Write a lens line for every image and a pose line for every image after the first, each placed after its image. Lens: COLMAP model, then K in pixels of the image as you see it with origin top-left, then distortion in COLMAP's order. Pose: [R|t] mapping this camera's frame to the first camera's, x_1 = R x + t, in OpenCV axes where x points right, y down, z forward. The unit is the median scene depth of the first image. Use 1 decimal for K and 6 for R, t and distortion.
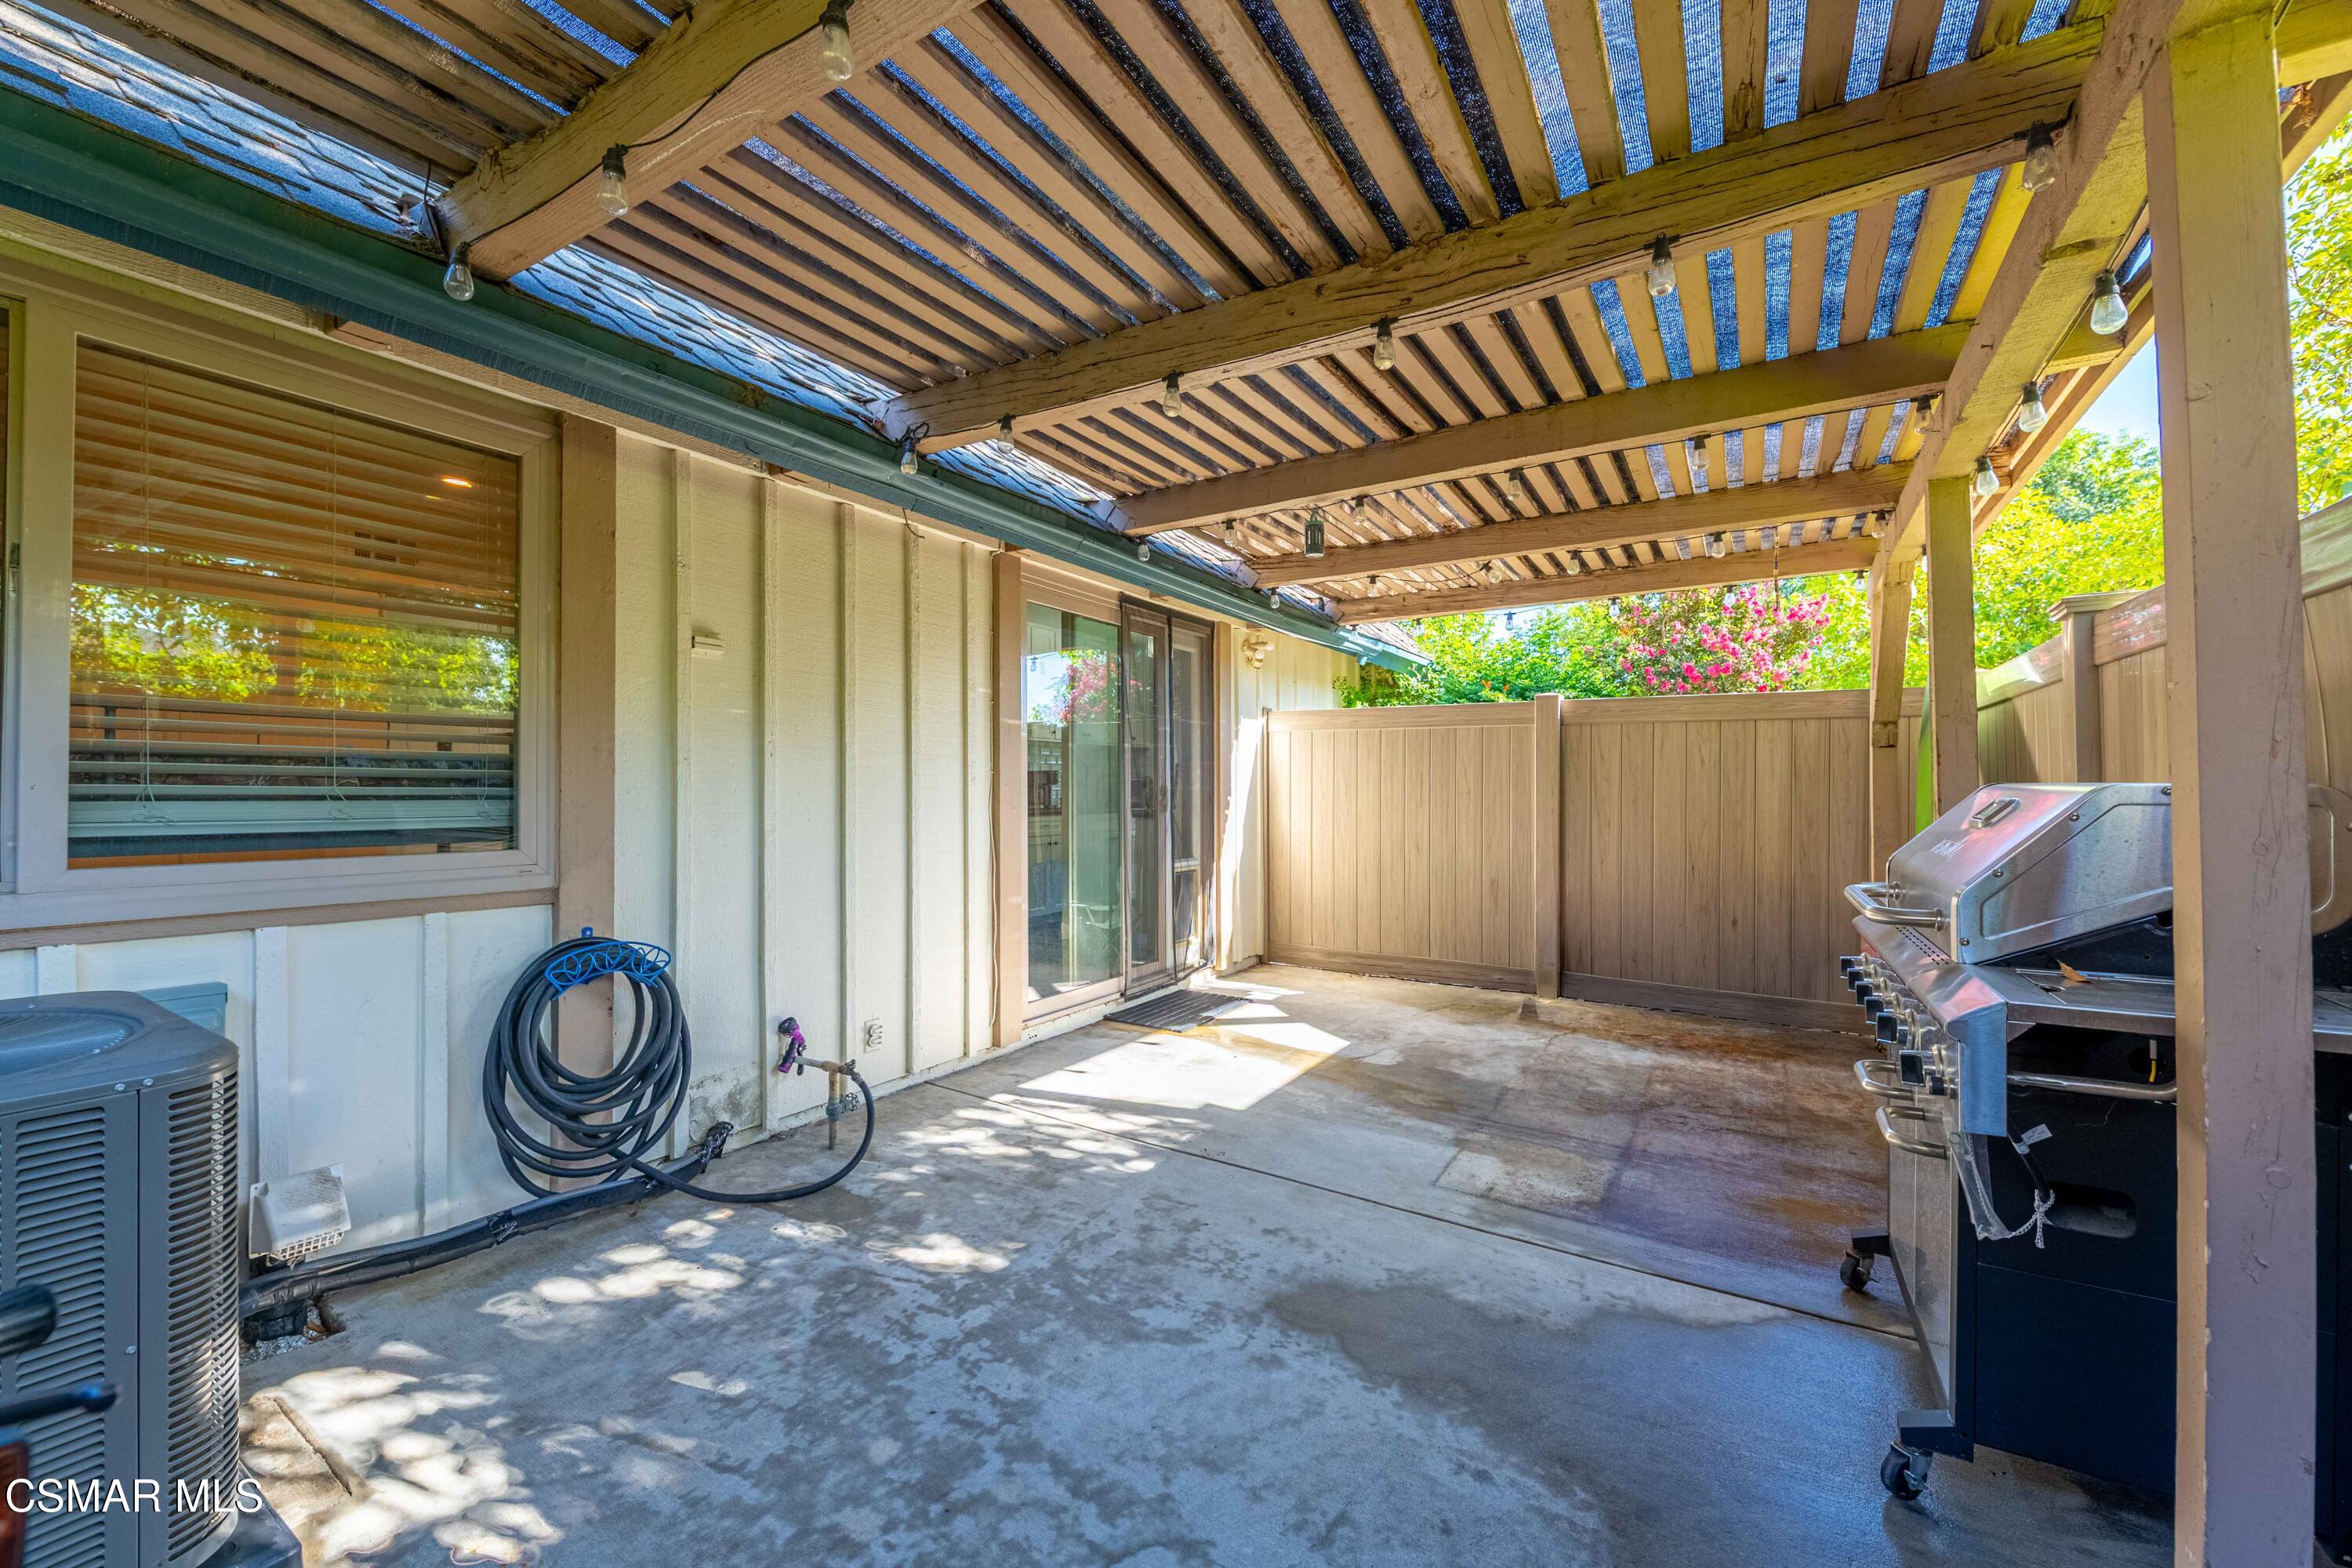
lens RADIAL K [[933.2, 0, 1180.3], [0, 933.2, 775.2], [0, 0, 1]] dist [-0.000841, -0.000411]
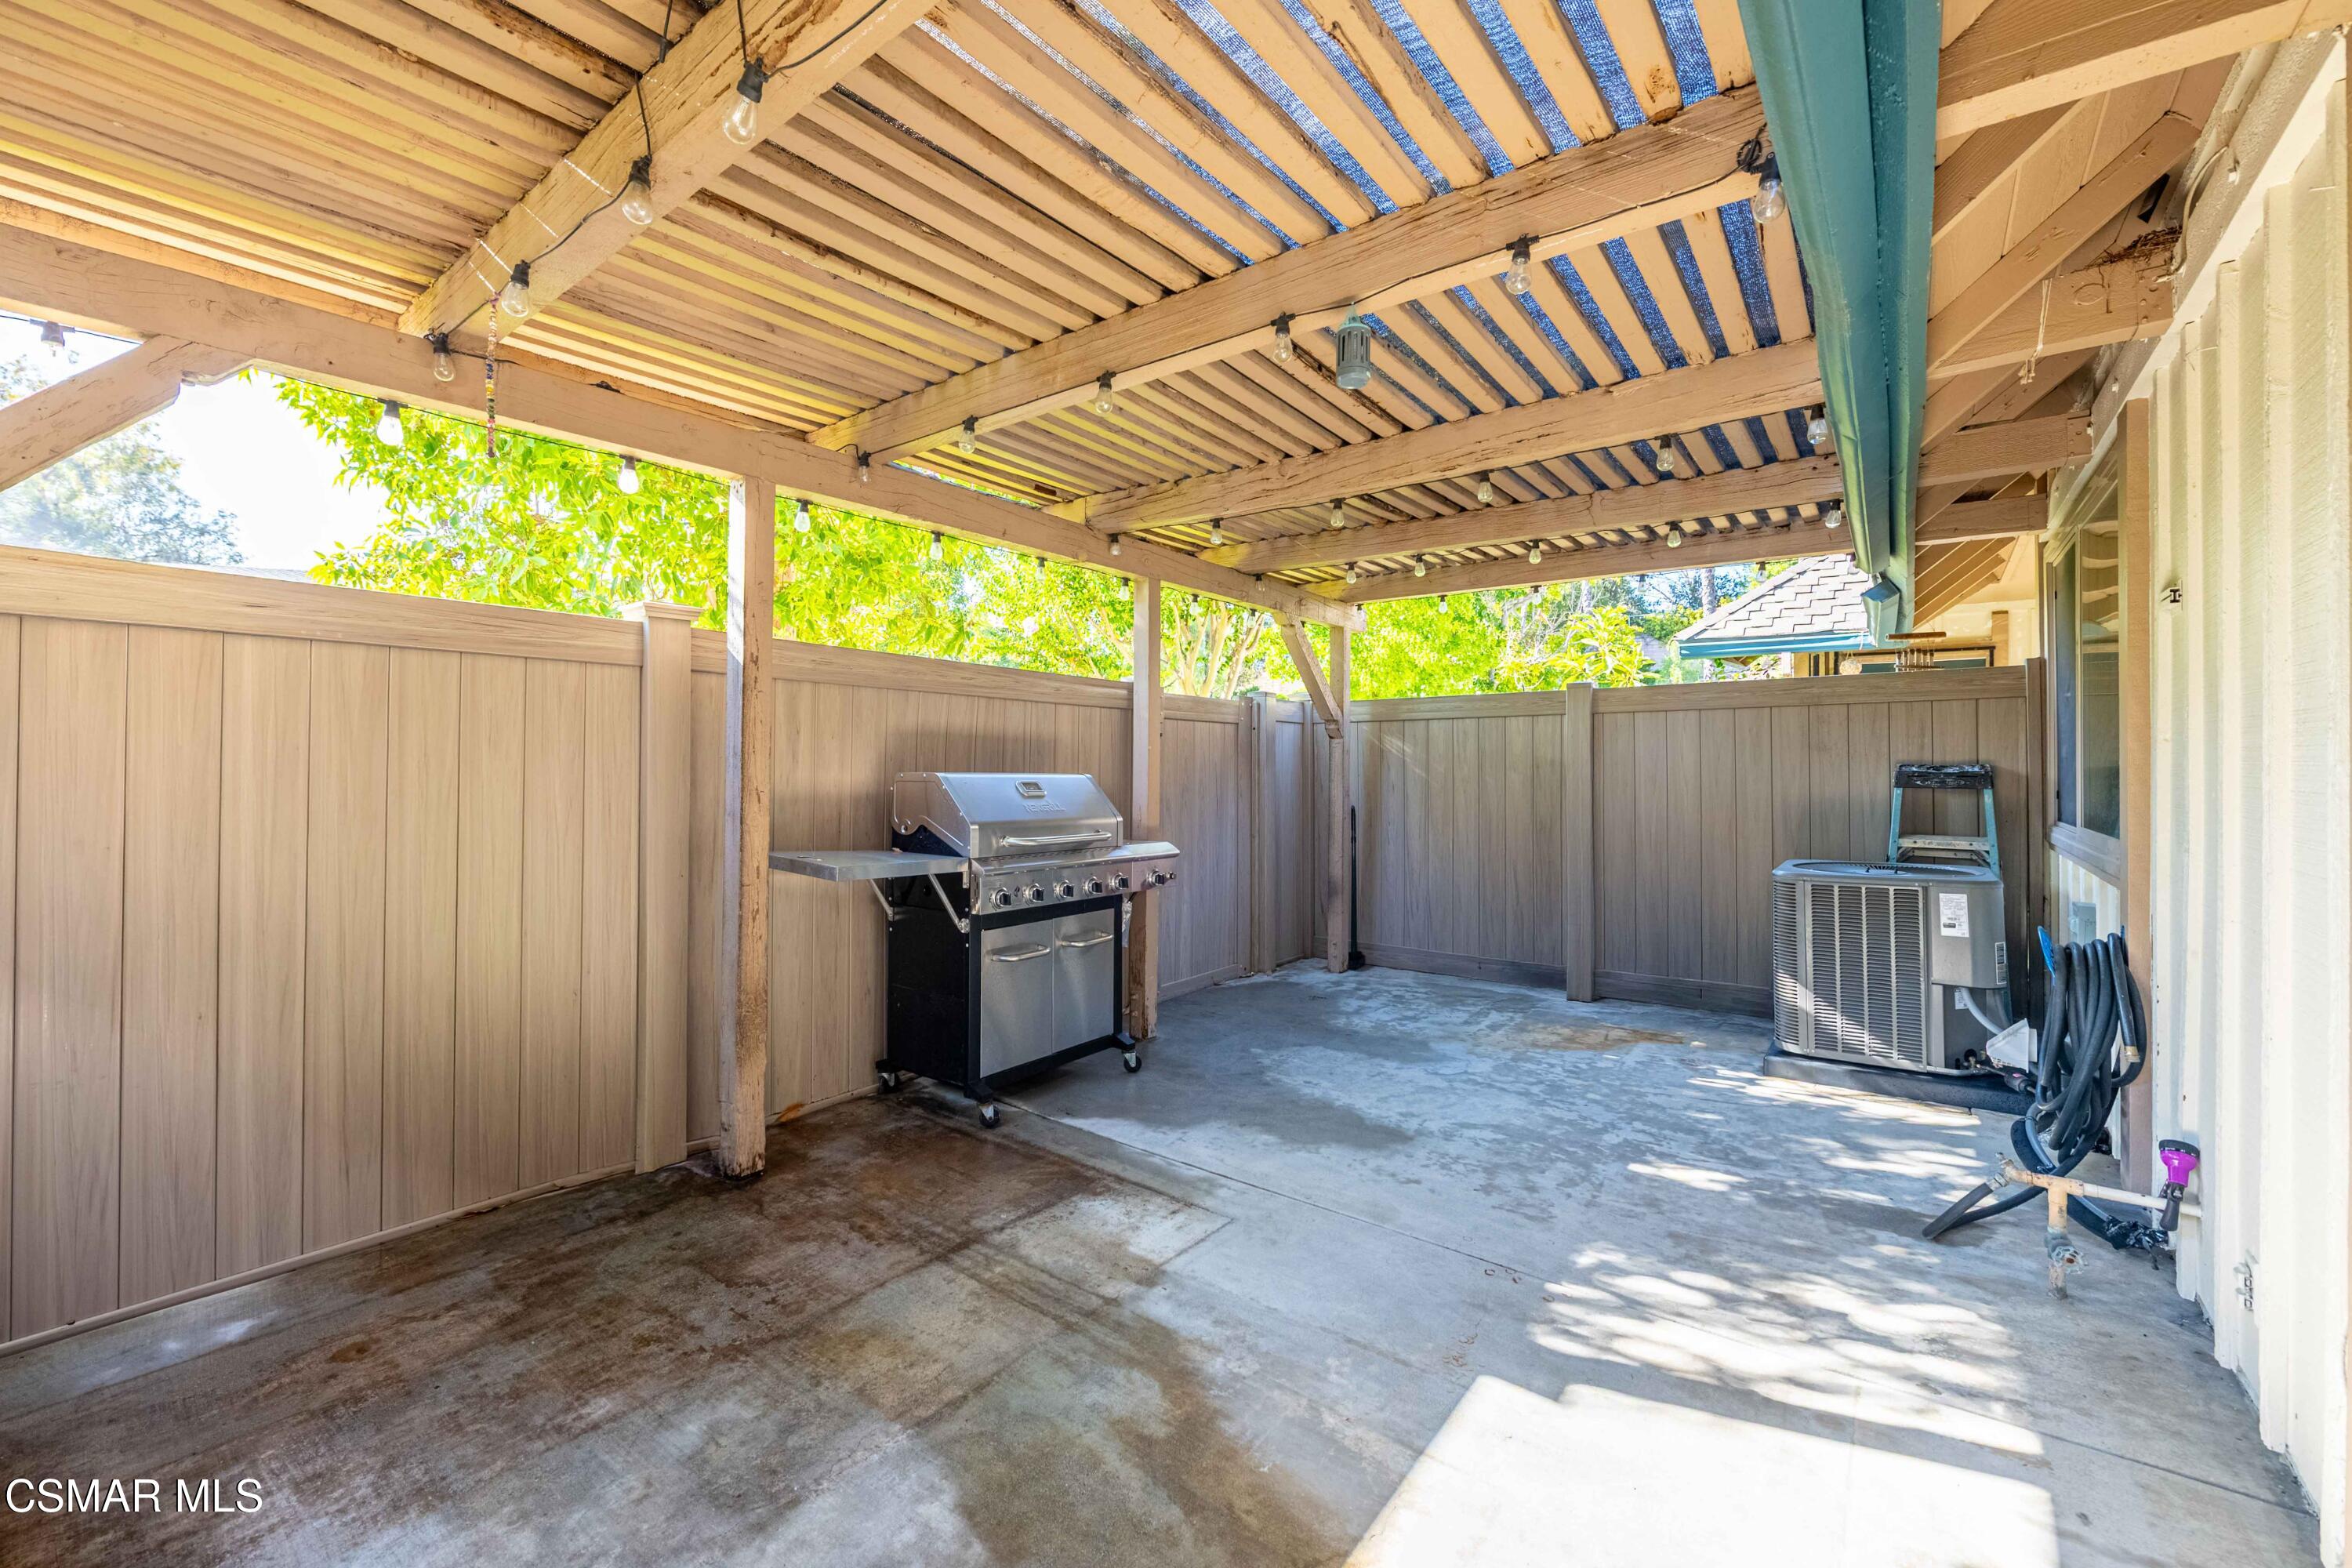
lens RADIAL K [[933.2, 0, 1180.3], [0, 933.2, 775.2], [0, 0, 1]] dist [-0.000841, -0.000411]
pose [[-0.994056, -0.008156, 0.108566, 0.262714], [-0.008736, 0.999950, -0.004863, 0.017100], [-0.108521, -0.005782, -0.994077, 2.195152]]
